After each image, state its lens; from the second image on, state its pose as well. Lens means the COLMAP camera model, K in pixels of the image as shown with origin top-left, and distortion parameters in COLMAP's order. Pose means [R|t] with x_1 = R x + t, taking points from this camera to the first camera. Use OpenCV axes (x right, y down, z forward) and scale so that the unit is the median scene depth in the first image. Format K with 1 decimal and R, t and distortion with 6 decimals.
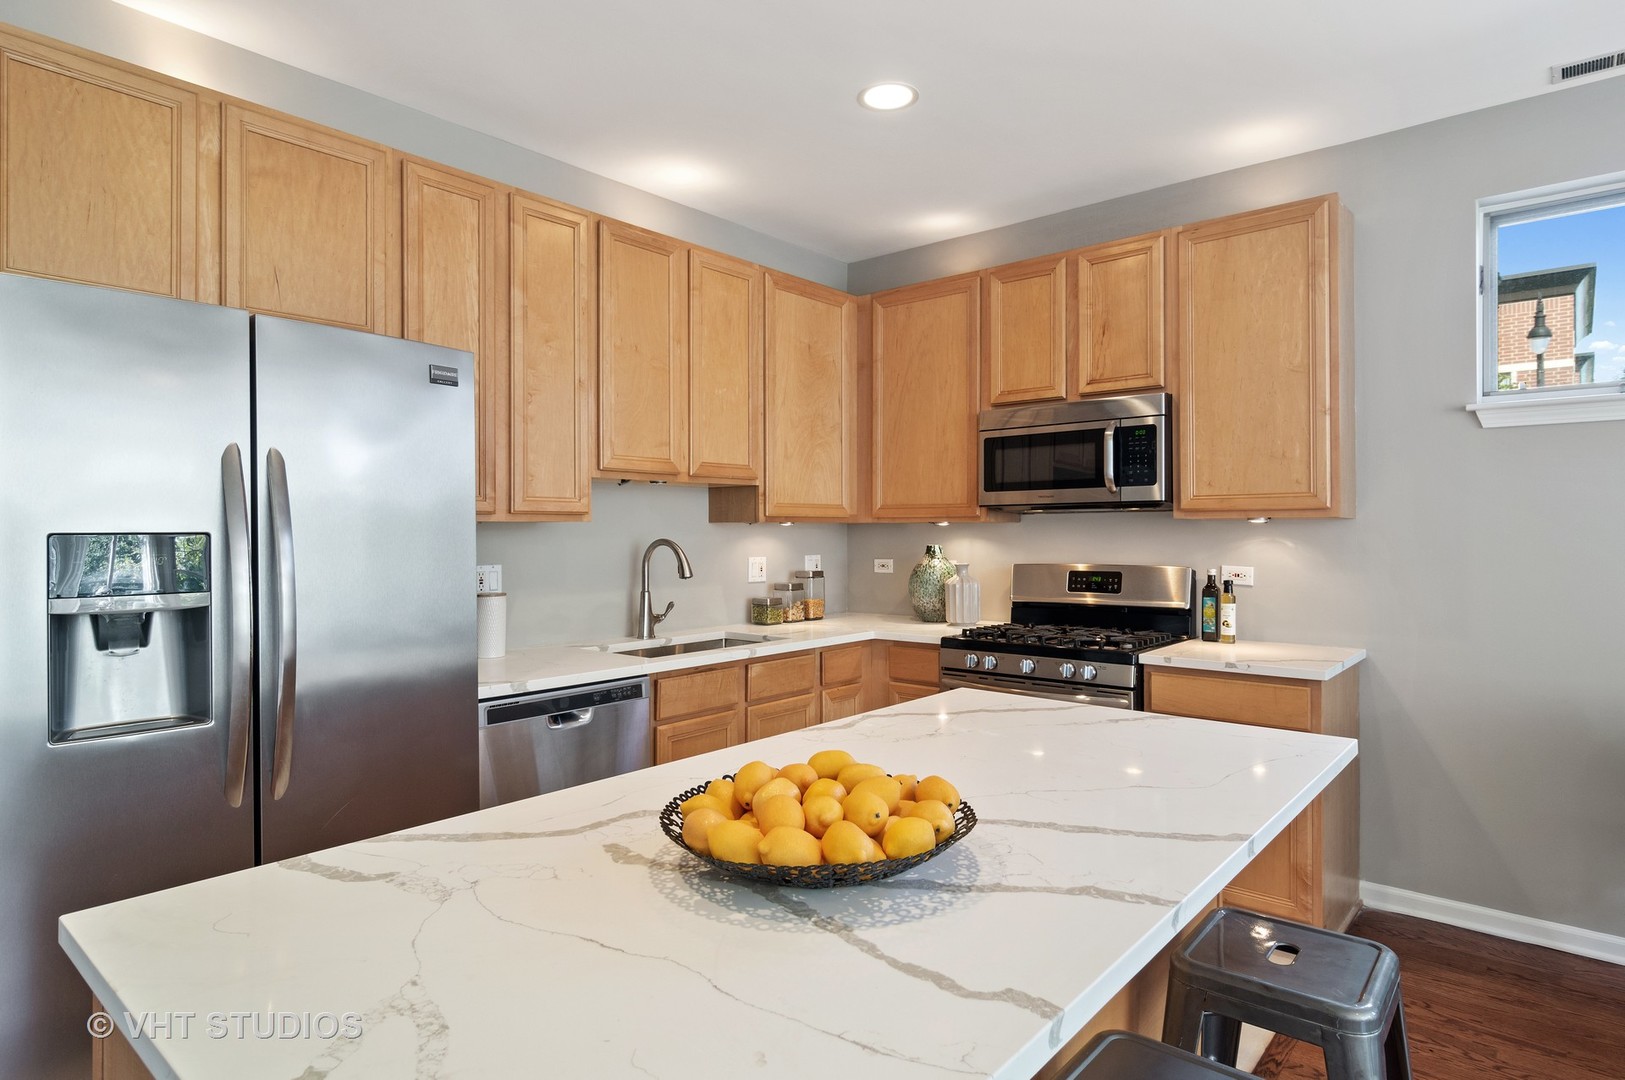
lens RADIAL K [[907.9, 0, 812.3], [0, 907.9, 536.4], [0, 0, 1]] dist [0.002789, -0.000907]
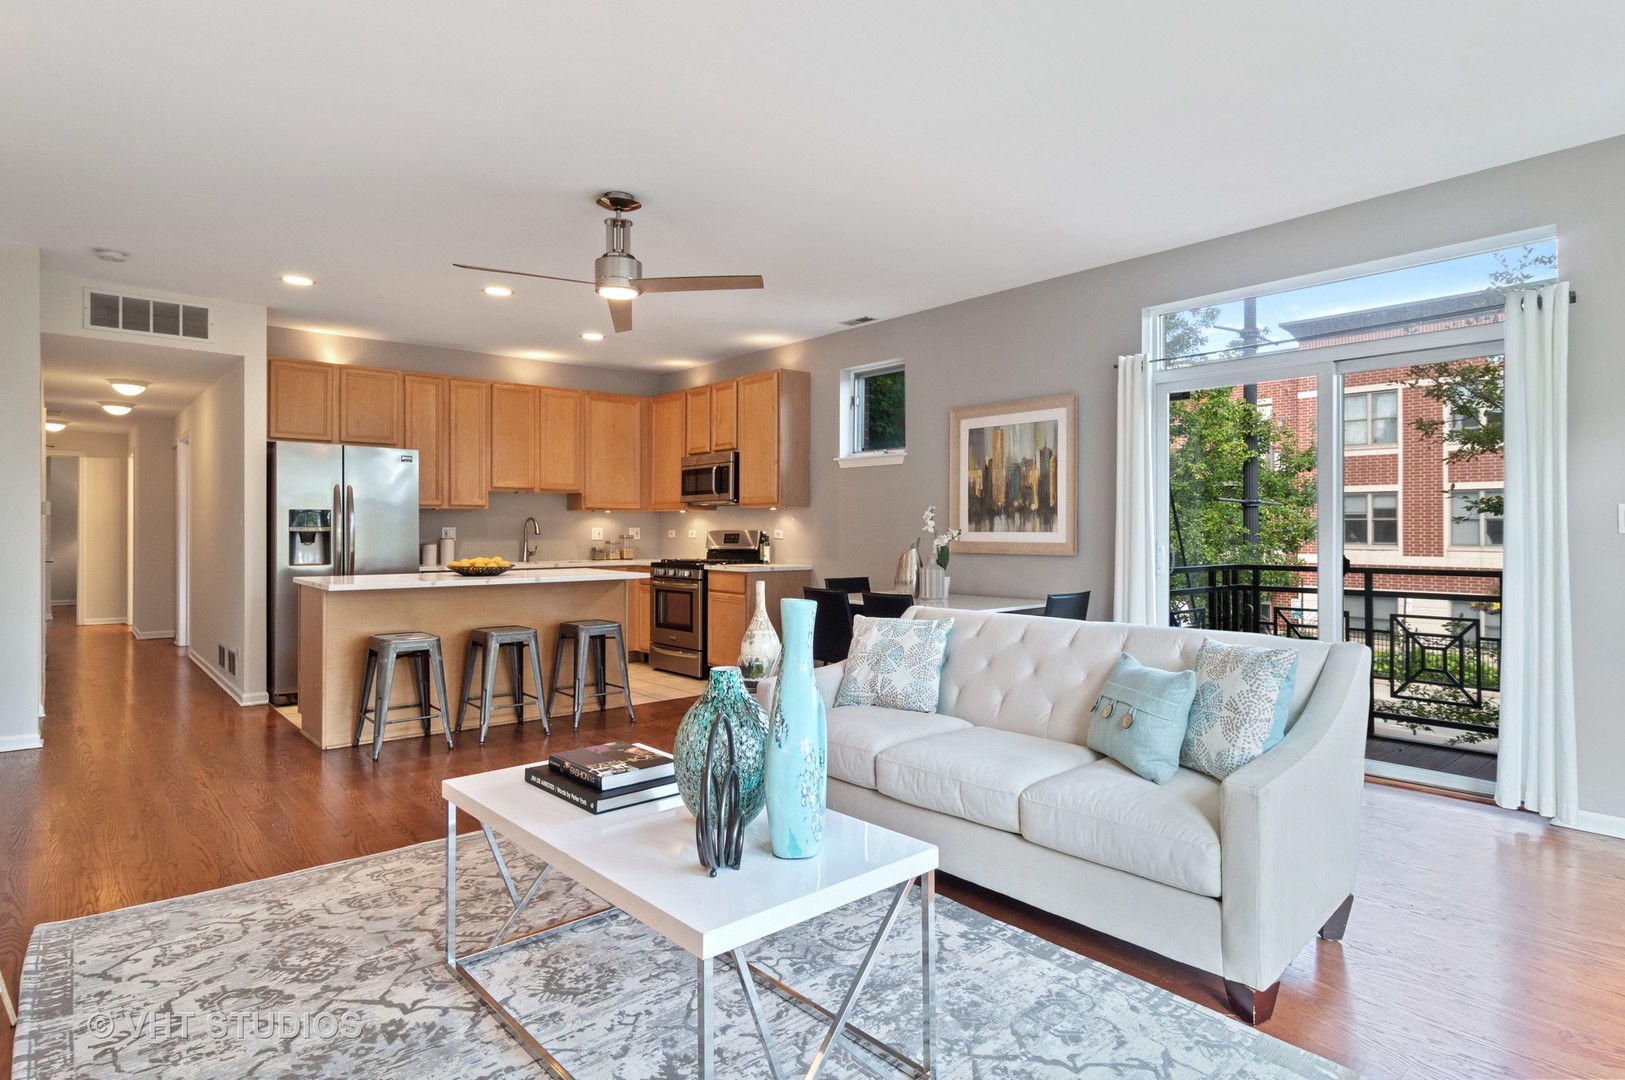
lens RADIAL K [[889.1, 0, 812.7], [0, 889.1, 535.8], [0, 0, 1]] dist [0.012204, -0.002440]
pose [[0.988775, 0.001926, -0.149399, 0.921776], [-0.001569, 0.999996, 0.002508, 0.044538], [0.149403, -0.002245, 0.988774, -1.158643]]
